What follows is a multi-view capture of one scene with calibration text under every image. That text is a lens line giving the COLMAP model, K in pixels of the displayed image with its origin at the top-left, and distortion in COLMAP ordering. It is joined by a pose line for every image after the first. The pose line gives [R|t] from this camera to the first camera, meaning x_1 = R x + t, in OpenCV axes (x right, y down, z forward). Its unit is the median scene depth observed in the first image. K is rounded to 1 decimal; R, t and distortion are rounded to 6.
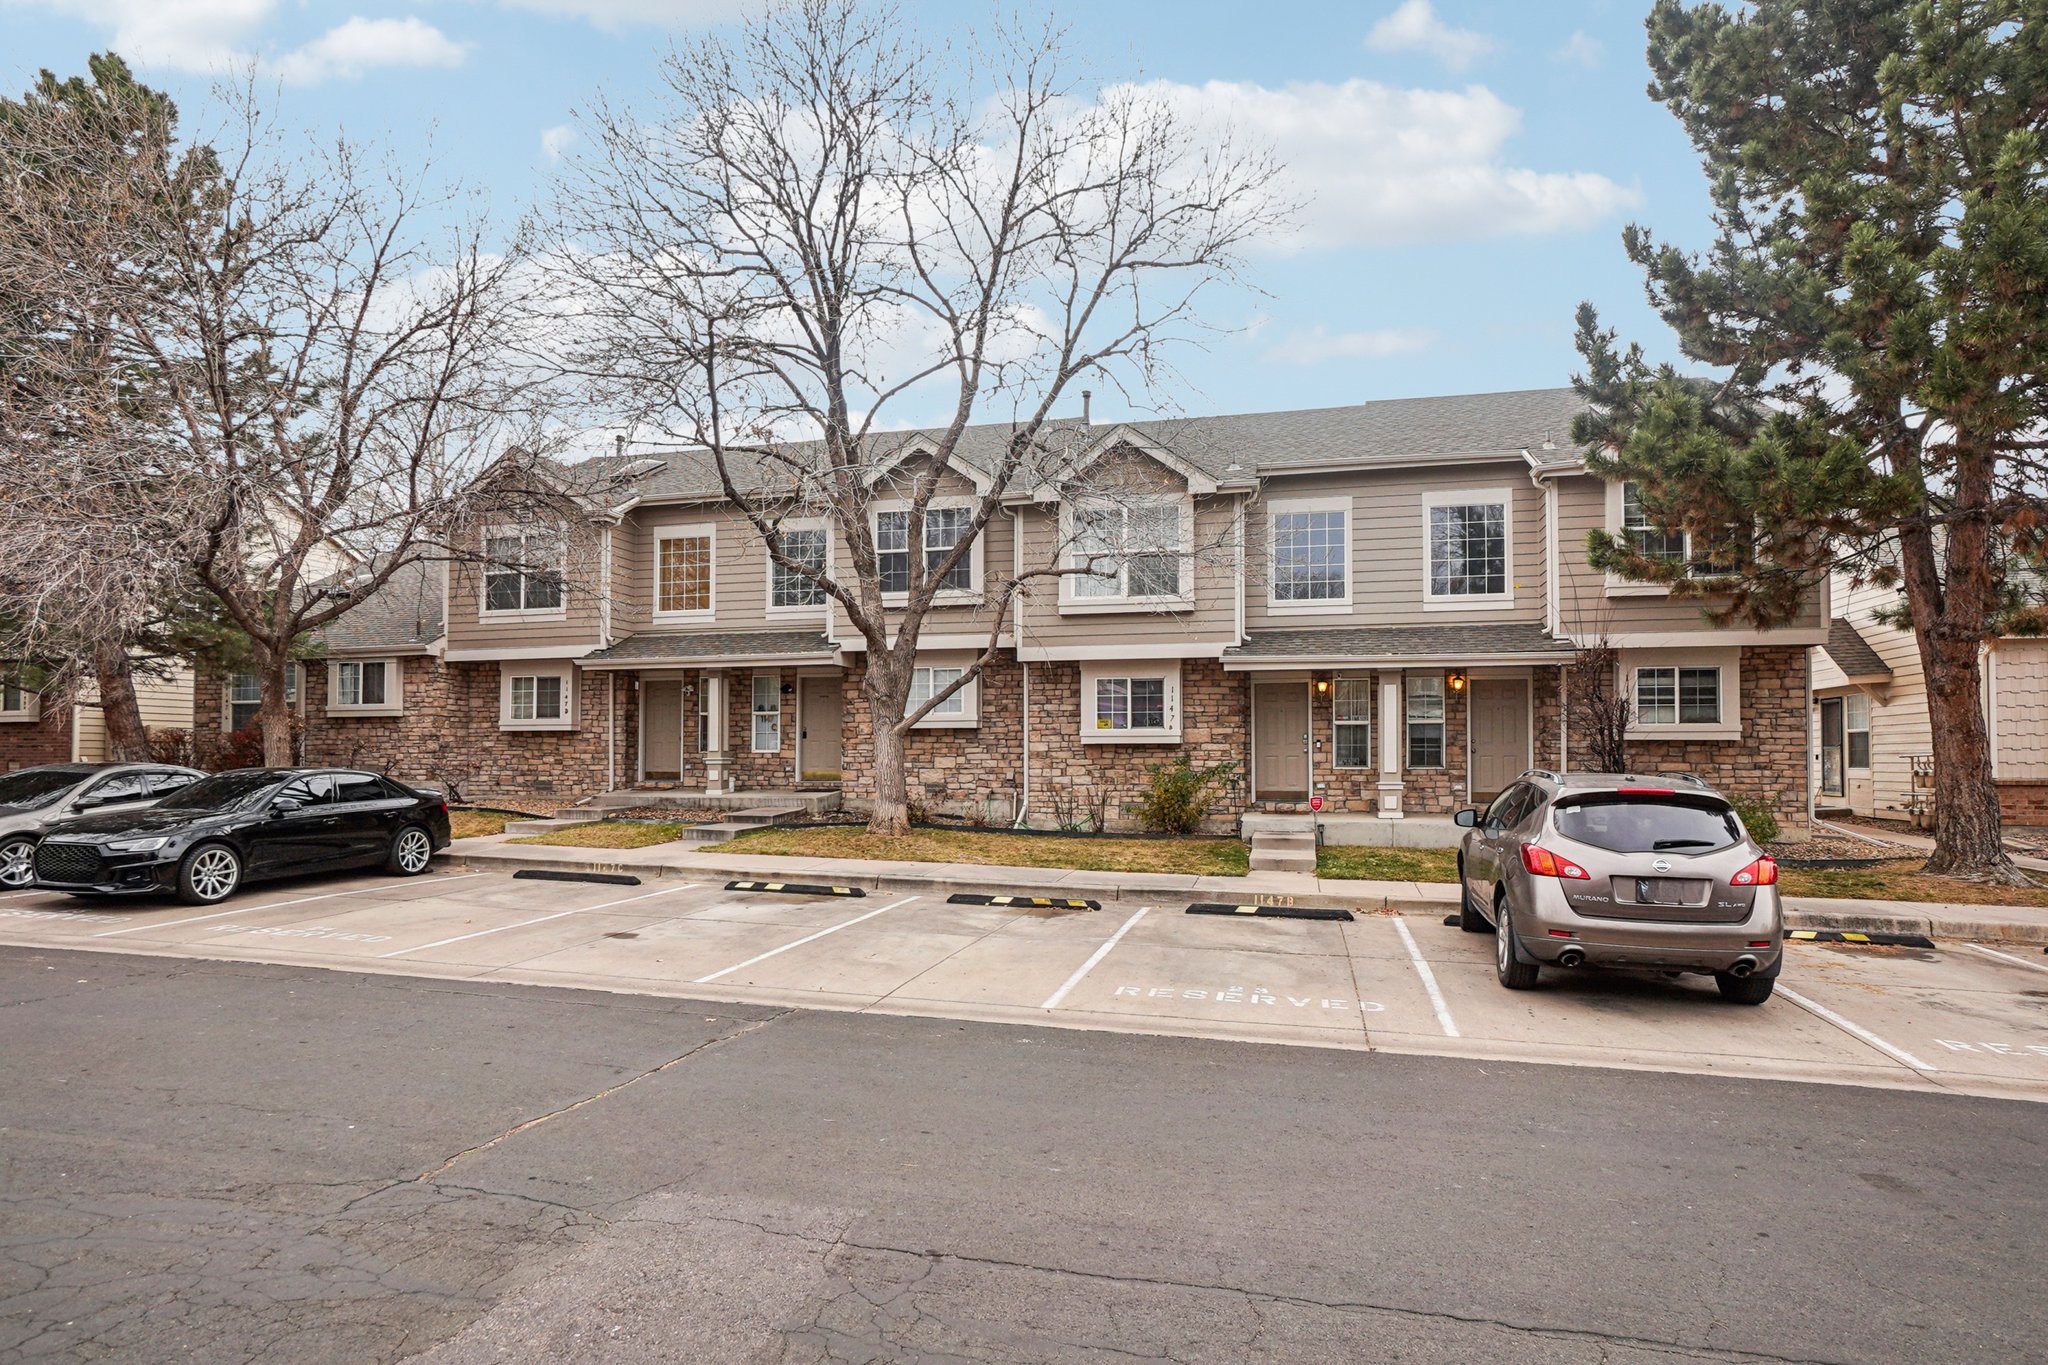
lens RADIAL K [[1097.2, 0, 1055.2], [0, 1097.2, 741.4], [0, 0, 1]] dist [-0.018488, 0.007994]
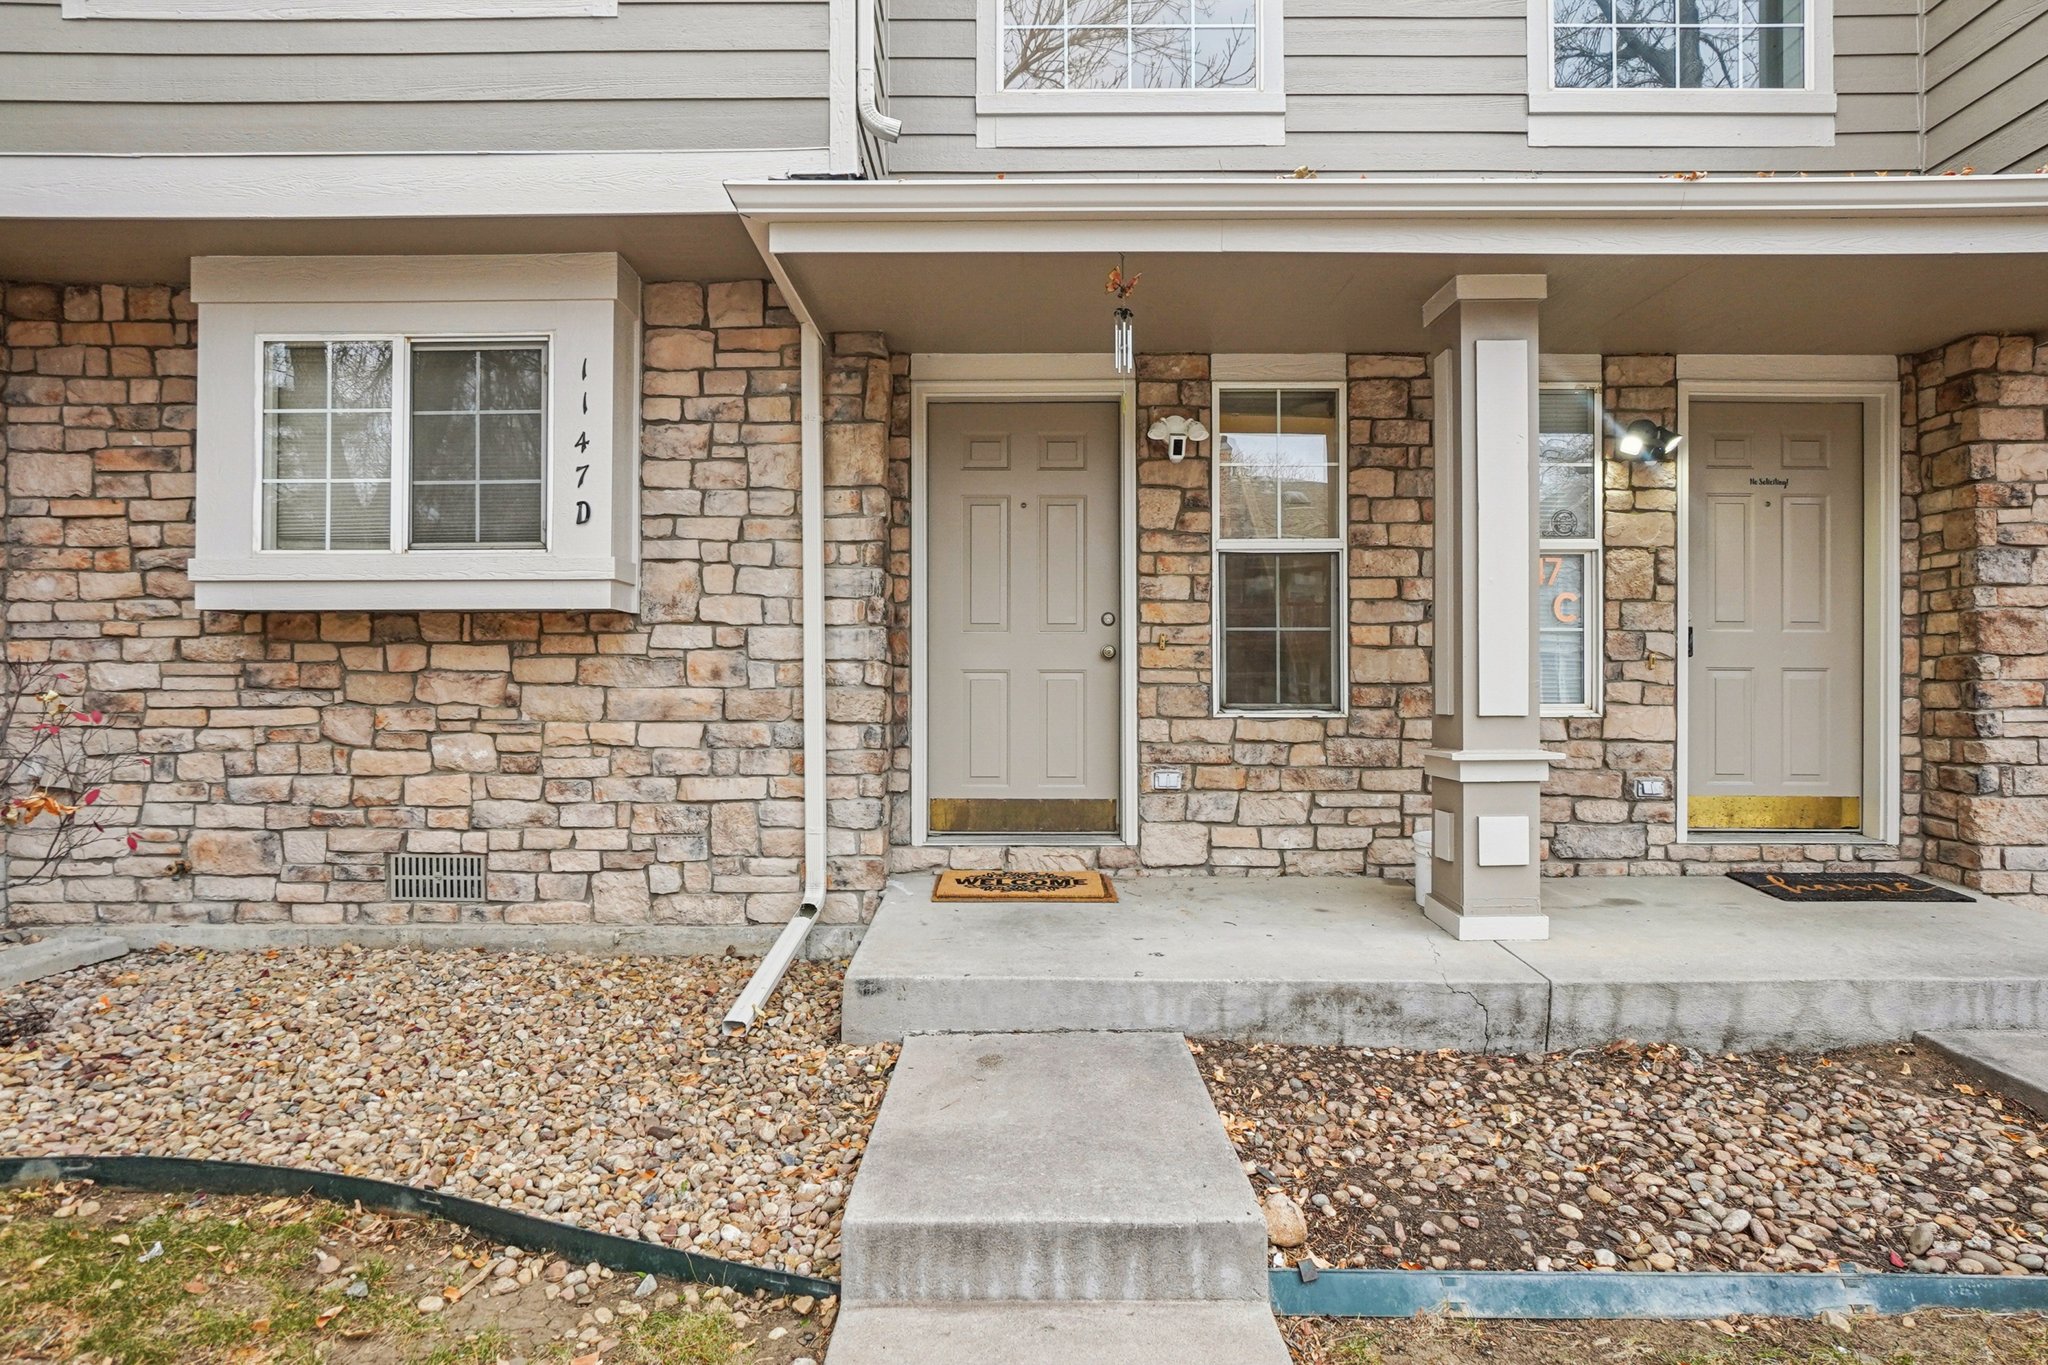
lens RADIAL K [[1097.2, 0, 1023.3], [0, 1097.2, 698.3], [0, 0, 1]] dist [-0.018488, 0.007994]
pose [[0.972286, 0.000063, 0.233796, -0.415090], [-0.003712, 0.999878, 0.015167, 0.003087], [-0.233767, -0.015614, 0.972167, 0.785854]]
